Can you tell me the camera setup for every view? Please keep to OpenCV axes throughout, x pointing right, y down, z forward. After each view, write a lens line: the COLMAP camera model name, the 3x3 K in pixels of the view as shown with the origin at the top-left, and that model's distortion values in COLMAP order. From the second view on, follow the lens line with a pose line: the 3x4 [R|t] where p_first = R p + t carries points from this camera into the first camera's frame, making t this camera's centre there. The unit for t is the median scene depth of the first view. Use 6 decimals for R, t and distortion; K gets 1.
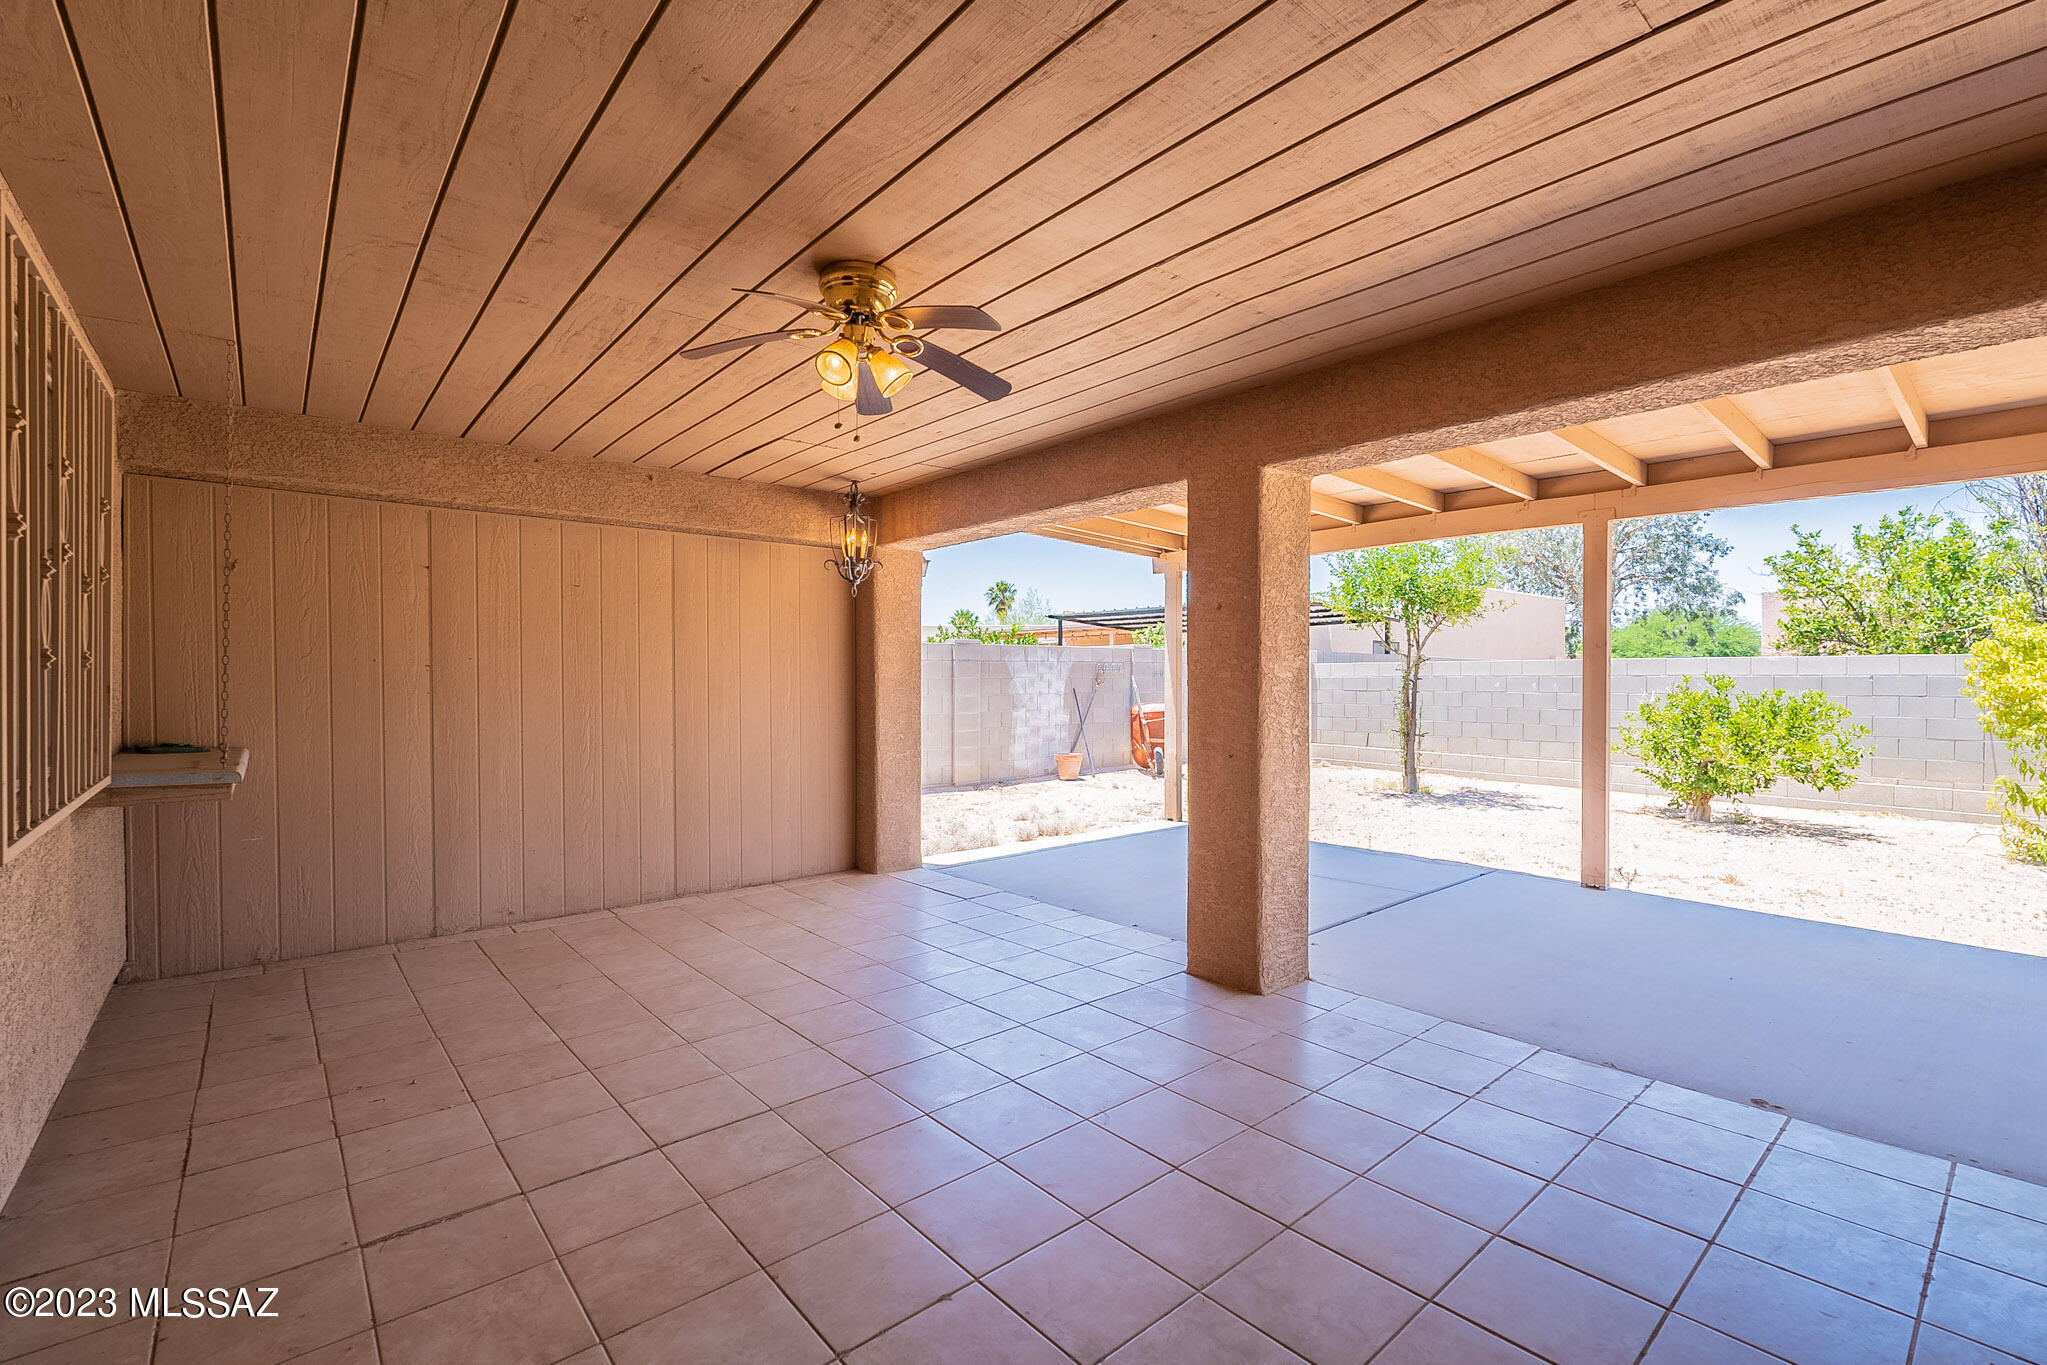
lens RADIAL K [[895.2, 0, 1023.5], [0, 895.2, 682.5], [0, 0, 1]] dist [-0.013889, 0.010572]
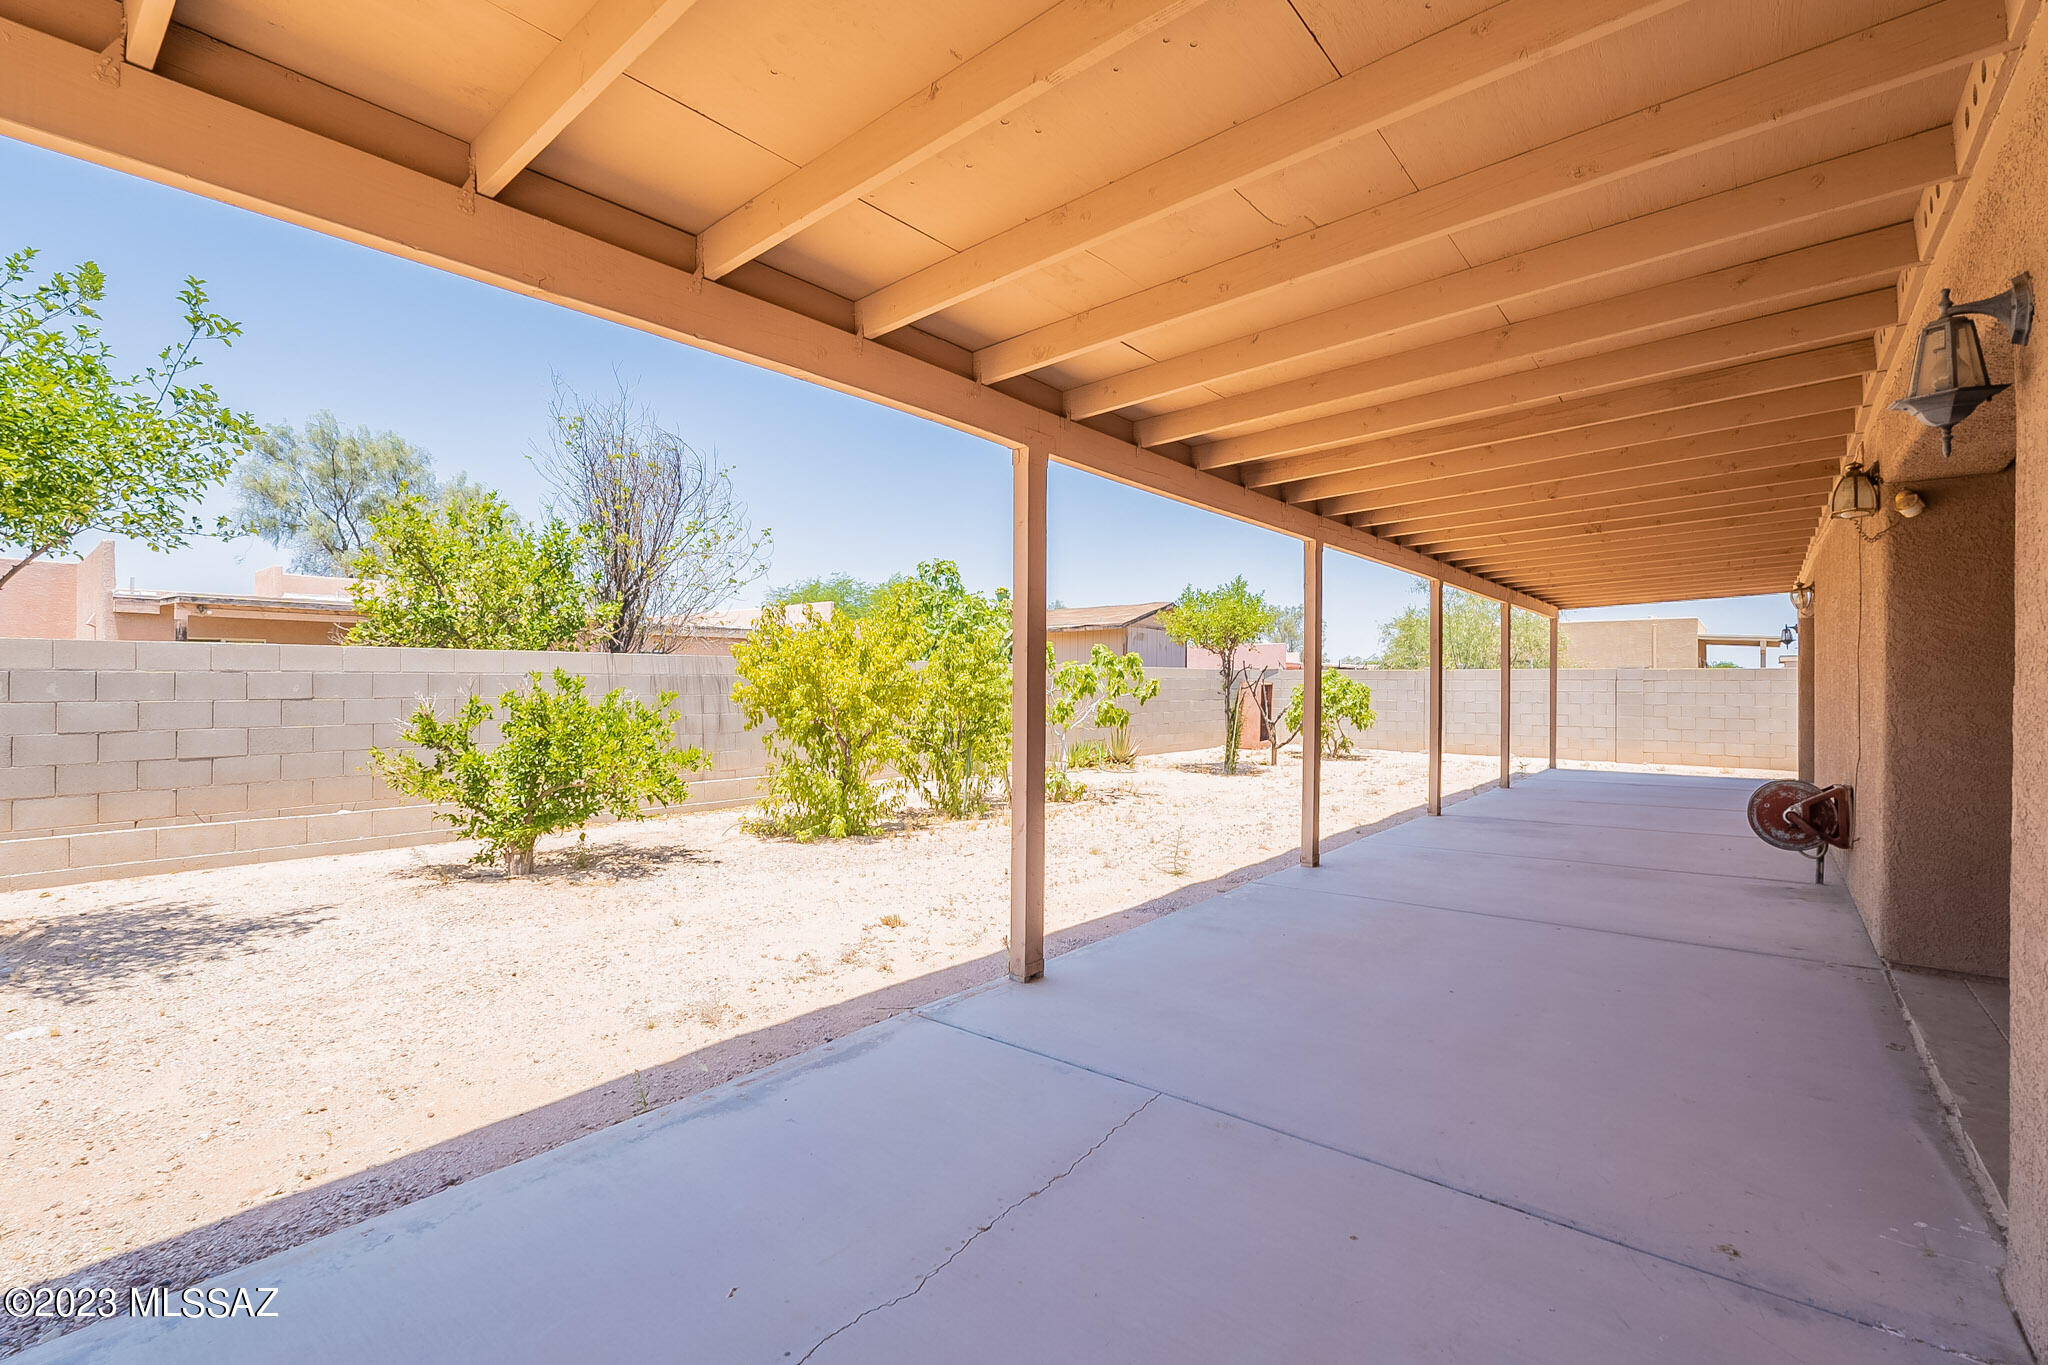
lens RADIAL K [[895.6, 0, 1024.0], [0, 895.6, 682.5], [0, 0, 1]] dist [-0.013889, 0.010572]
pose [[-0.169963, -0.000371, 0.985450, -0.055690], [0.002028, 0.999998, 0.000727, -0.000250], [-0.985448, 0.002122, -0.169961, 1.622454]]
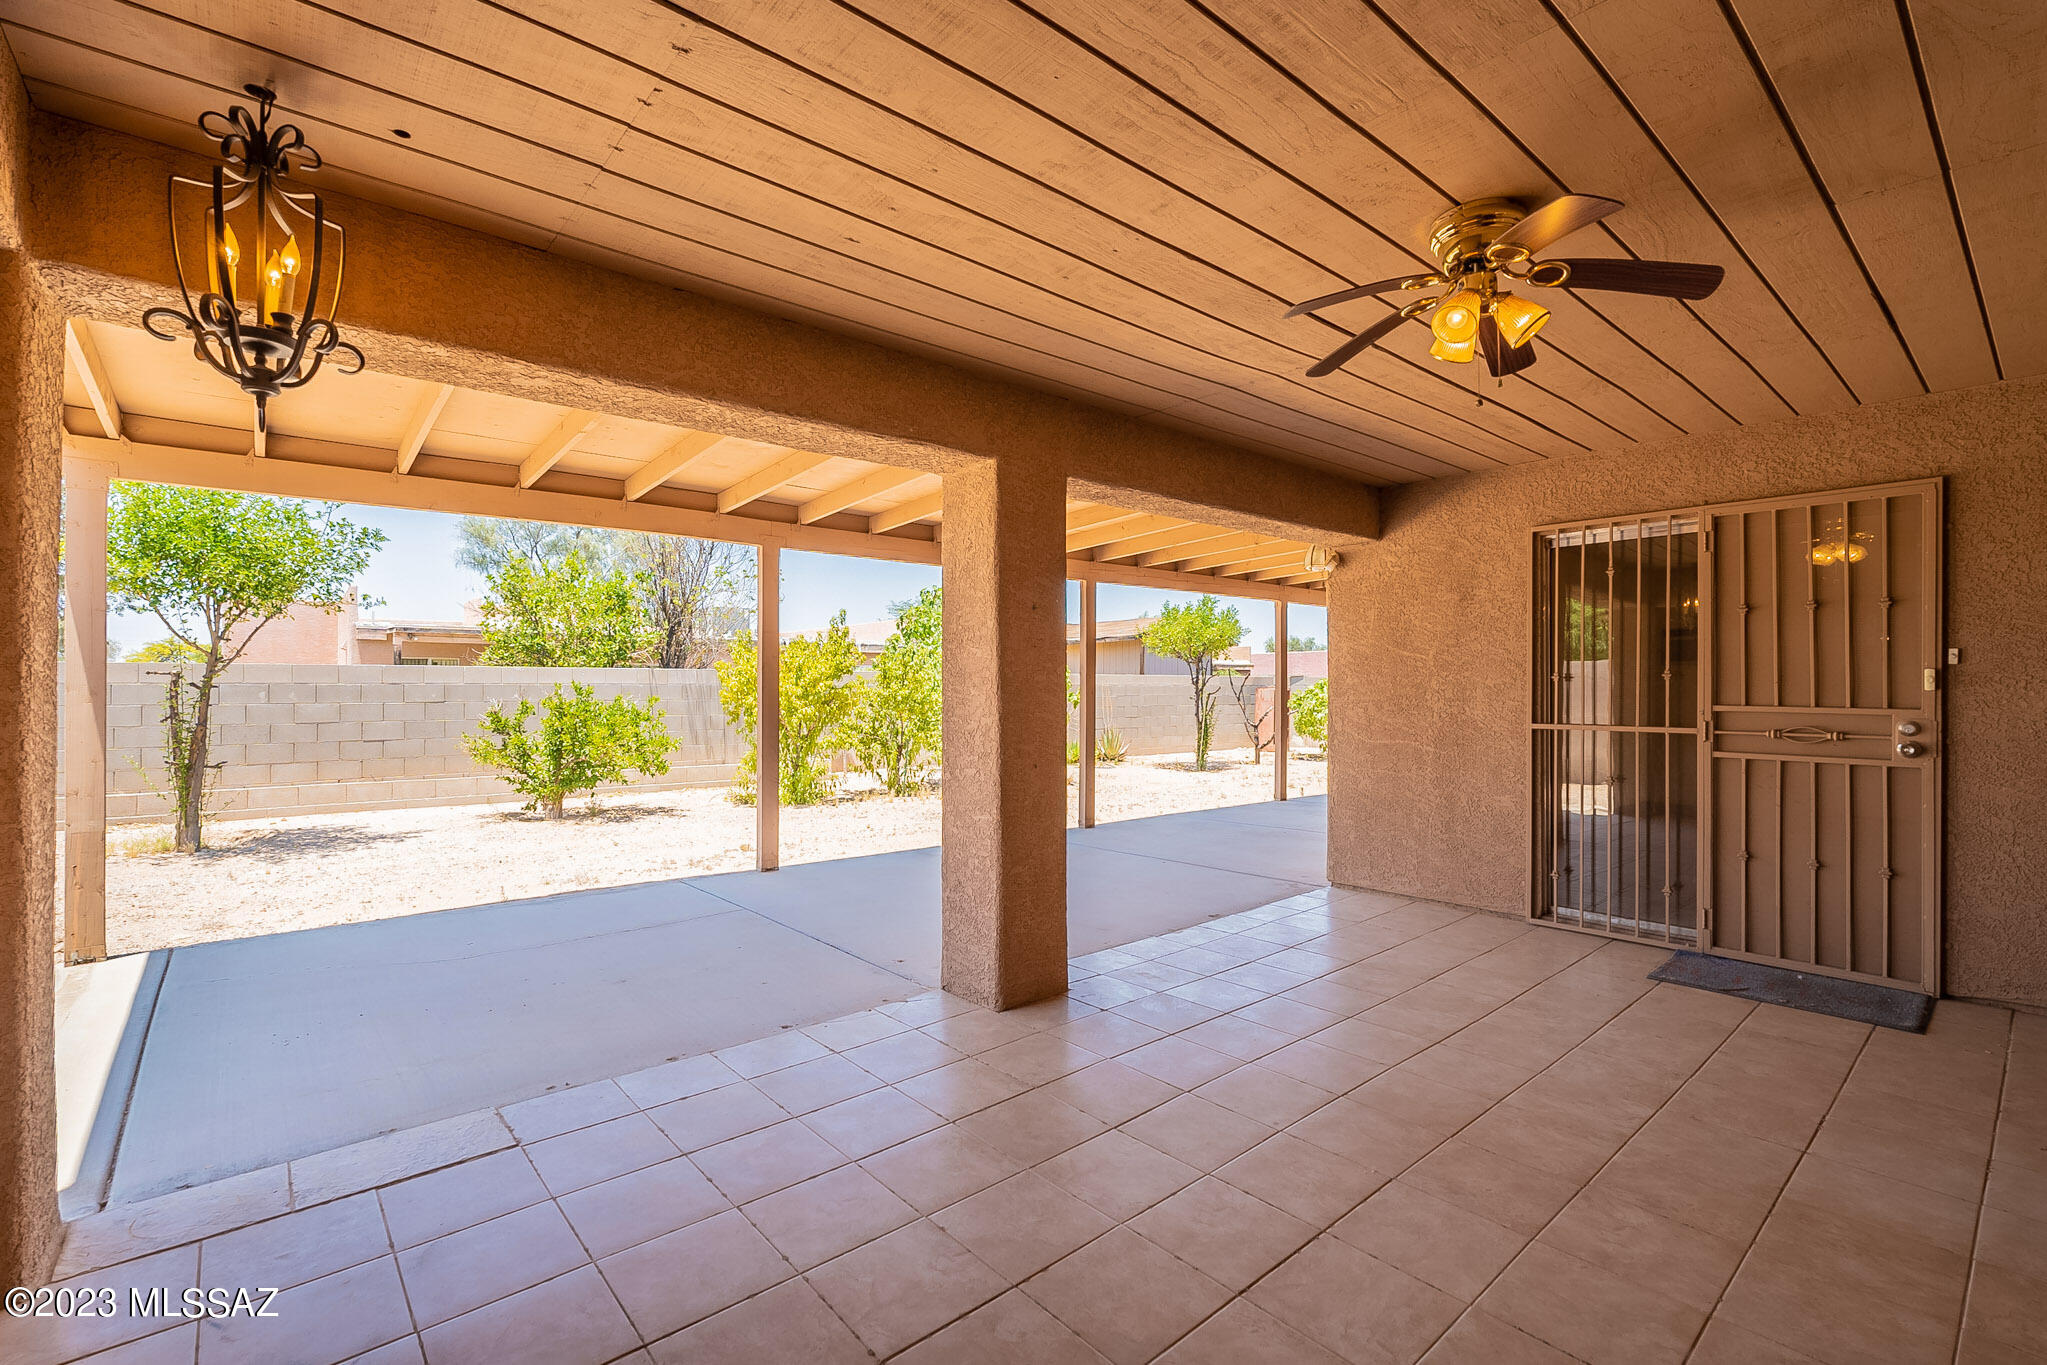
lens RADIAL K [[895.2, 0, 1023.5], [0, 895.2, 682.5], [0, 0, 1]] dist [-0.013889, 0.010572]
pose [[0.007015, 0.008880, 0.999936, -0.708588], [0.004610, 0.999950, -0.008912, 0.005349], [-0.999965, 0.004672, 0.006974, 0.963147]]
